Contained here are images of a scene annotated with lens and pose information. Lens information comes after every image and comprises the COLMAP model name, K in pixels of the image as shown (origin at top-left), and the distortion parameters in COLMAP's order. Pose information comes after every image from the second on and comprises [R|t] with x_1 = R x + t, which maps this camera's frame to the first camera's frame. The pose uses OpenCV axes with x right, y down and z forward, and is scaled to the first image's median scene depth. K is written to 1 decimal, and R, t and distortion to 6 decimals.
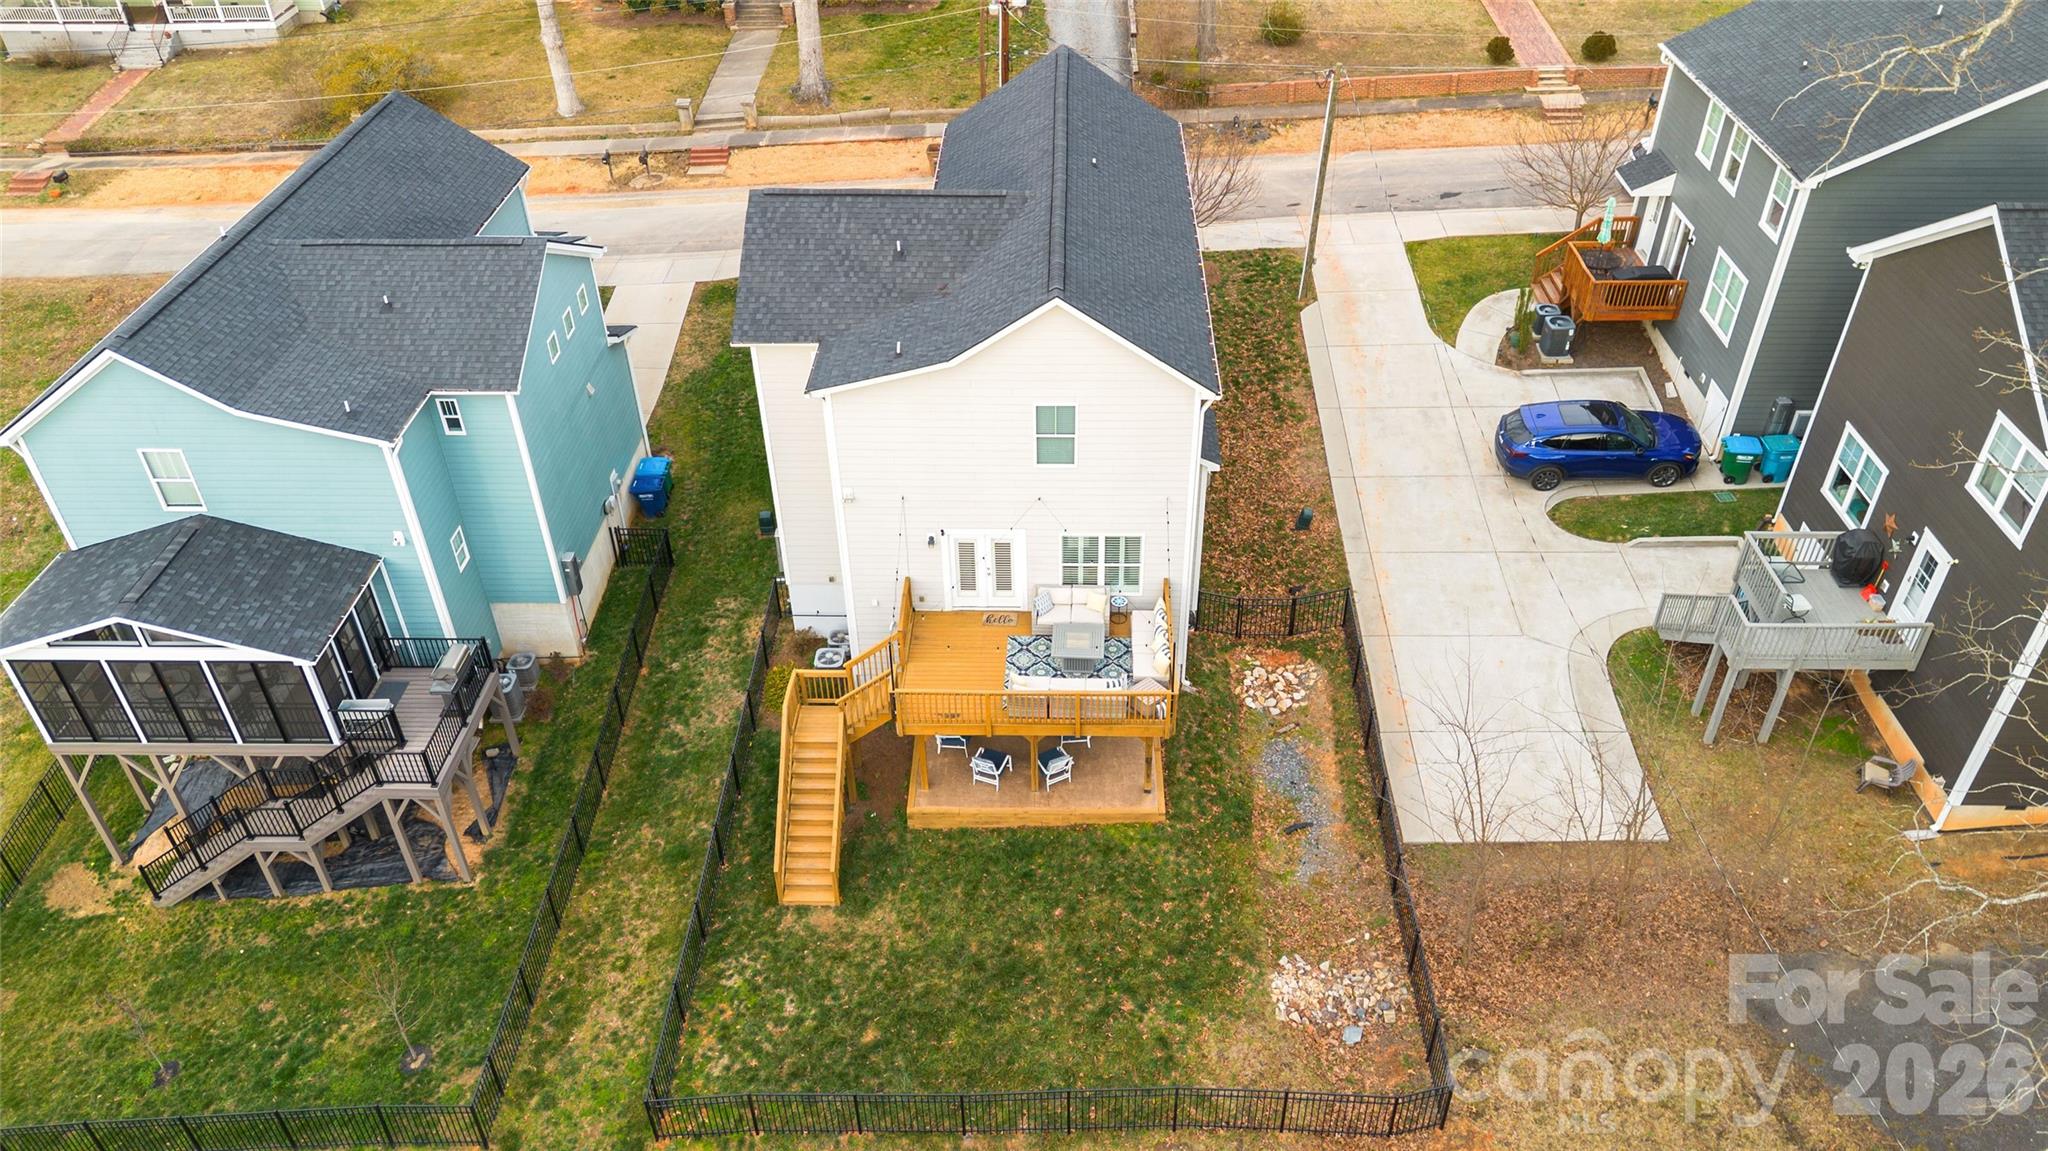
lens RADIAL K [[1444.5, 0, 1030.2], [0, 1444.5, 577.5], [0, 0, 1]] dist [0.088042, -0.071927]
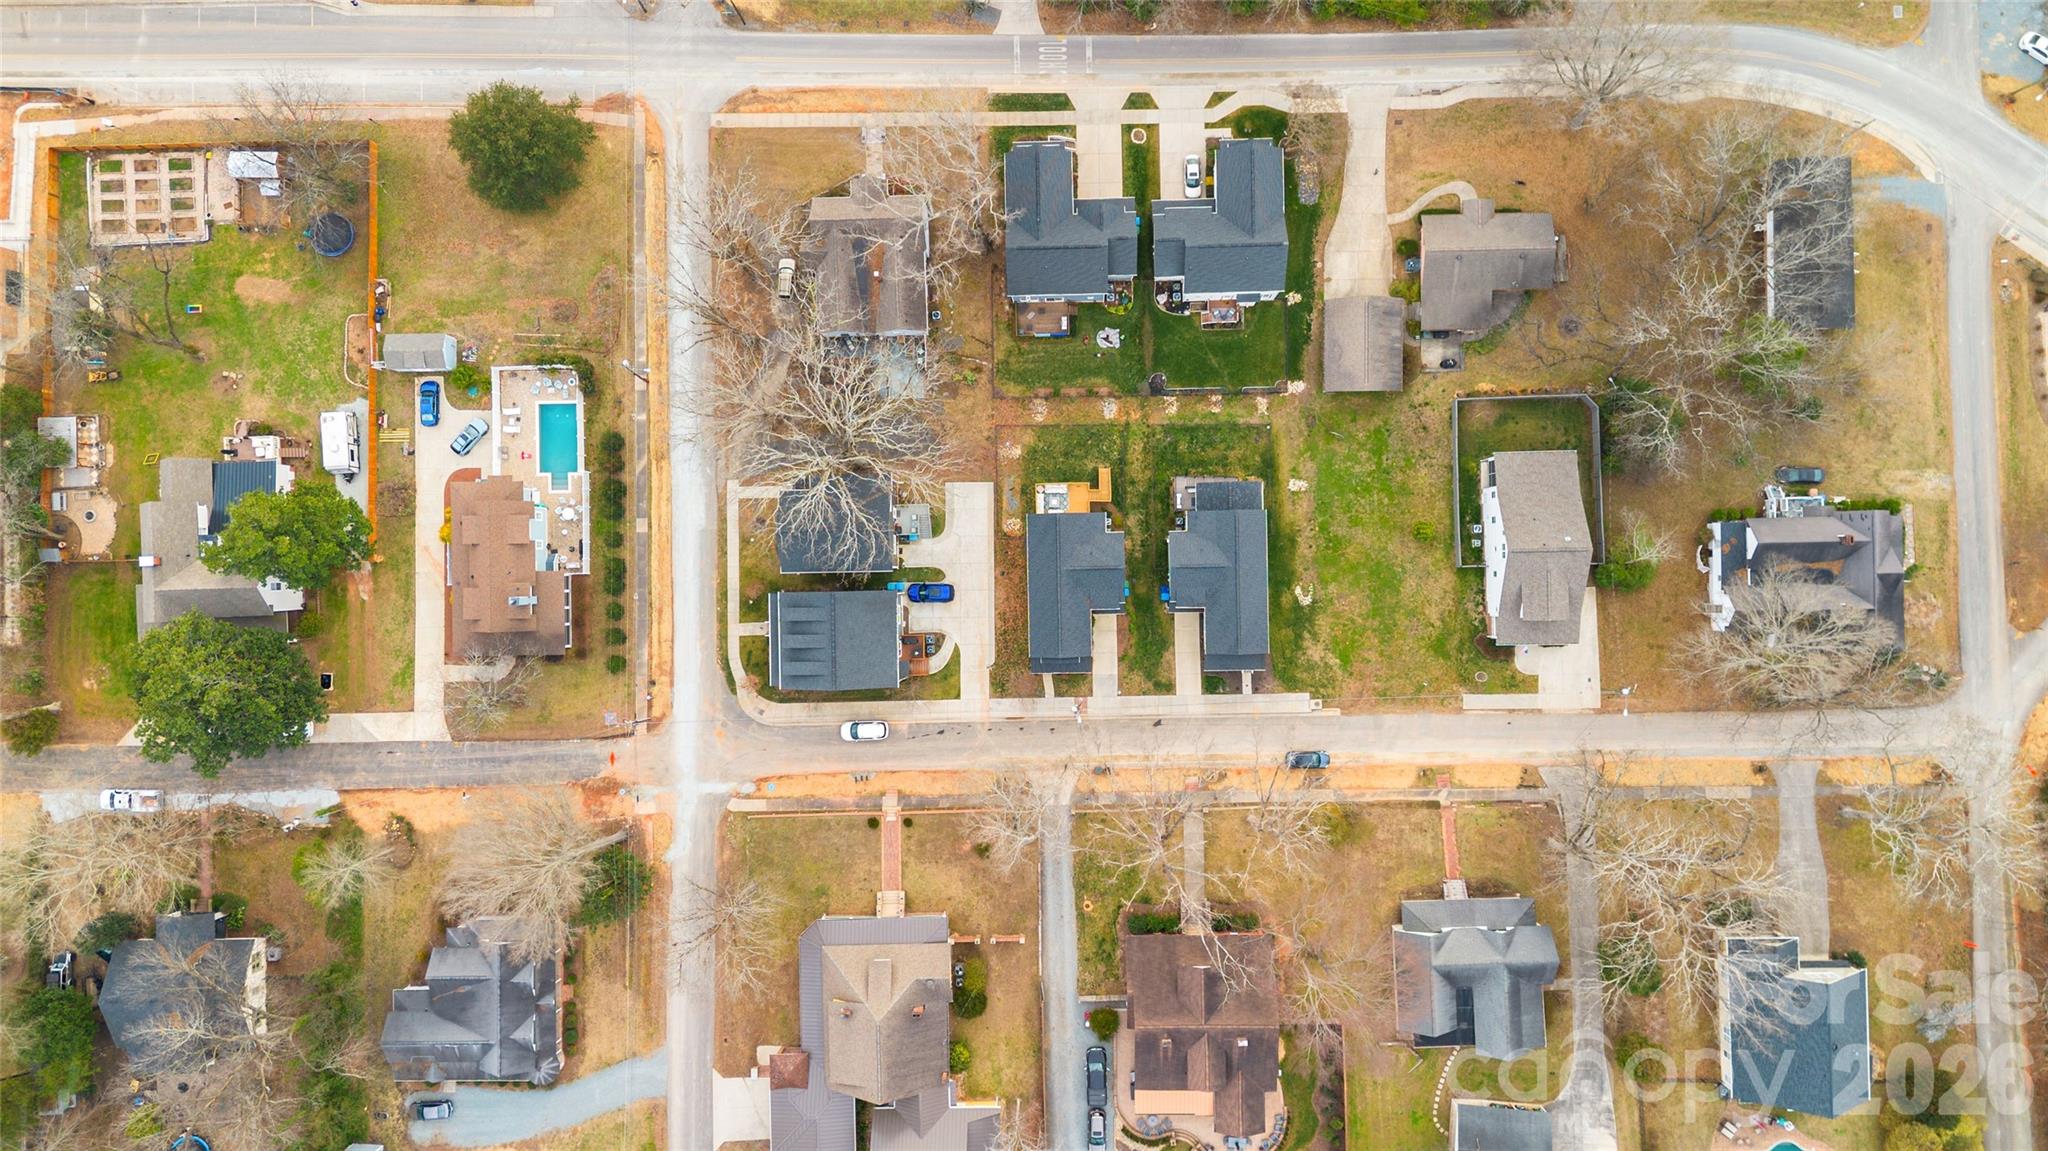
lens RADIAL K [[1444.5, 0, 1030.2], [0, 1444.5, 577.5], [0, 0, 1]] dist [0.088042, -0.071927]
pose [[-0.997414, 0.044045, 0.056784, -0.156480], [0.018762, -0.603159, 0.797401, -4.086963], [0.069371, 0.796404, 0.600773, -1.818551]]
